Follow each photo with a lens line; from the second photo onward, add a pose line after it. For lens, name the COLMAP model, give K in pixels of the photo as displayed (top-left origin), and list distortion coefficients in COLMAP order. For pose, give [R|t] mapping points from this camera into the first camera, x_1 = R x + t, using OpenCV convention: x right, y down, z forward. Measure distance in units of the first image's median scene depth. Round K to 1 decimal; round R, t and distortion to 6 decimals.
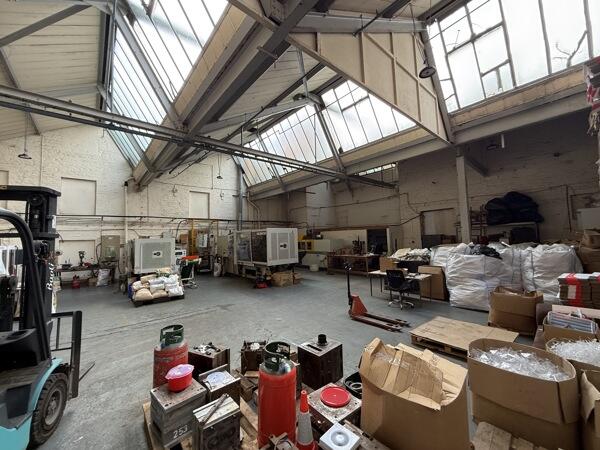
lens RADIAL K [[239.1, 0, 297.3], [0, 239.1, 225.1], [0, 0, 1]] dist [-0.001324, 0.000416]
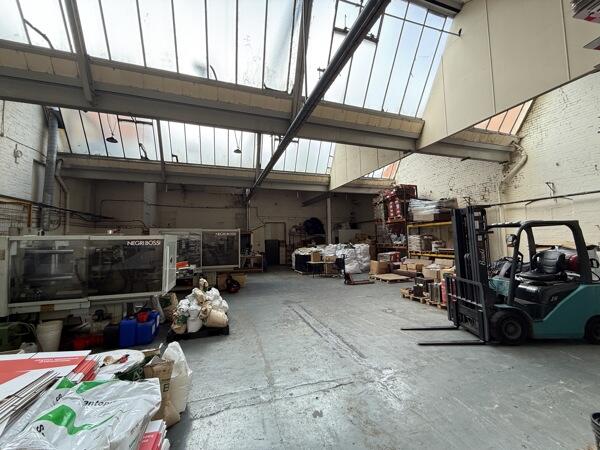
lens RADIAL K [[239.1, 0, 298.8], [0, 239.1, 223.2], [0, 0, 1]] dist [-0.001324, 0.000416]
pose [[0.371737, 0.084501, 0.924484, -0.731773], [-0.051189, 0.996199, -0.070473, 0.037004], [-0.926926, -0.021126, 0.374649, 0.327022]]
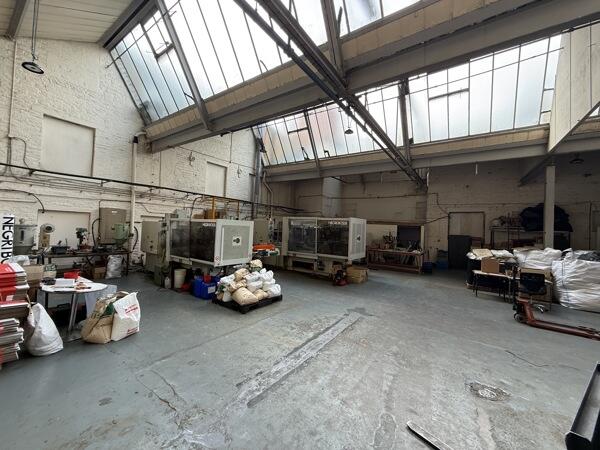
lens RADIAL K [[239.1, 0, 298.5], [0, 239.1, 223.3], [0, 0, 1]] dist [-0.001324, 0.000416]
pose [[0.965156, 0.075805, 0.250456, -0.411409], [-0.085617, 0.995920, 0.028503, 0.019923], [-0.247273, -0.048953, 0.967708, 0.154764]]
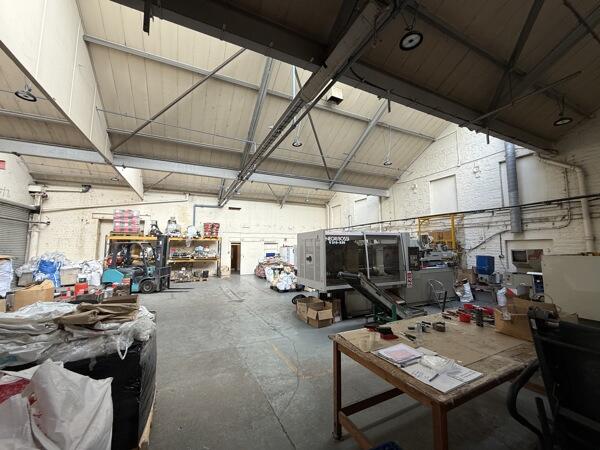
lens RADIAL K [[239.1, 0, 300.9], [0, 239.1, 223.6], [0, 0, 1]] dist [-0.001324, 0.000416]
pose [[-0.248375, -0.065049, -0.966477, 0.486519], [0.072900, 0.993658, -0.085612, 0.037041], [0.965917, -0.091720, -0.242057, 0.936585]]
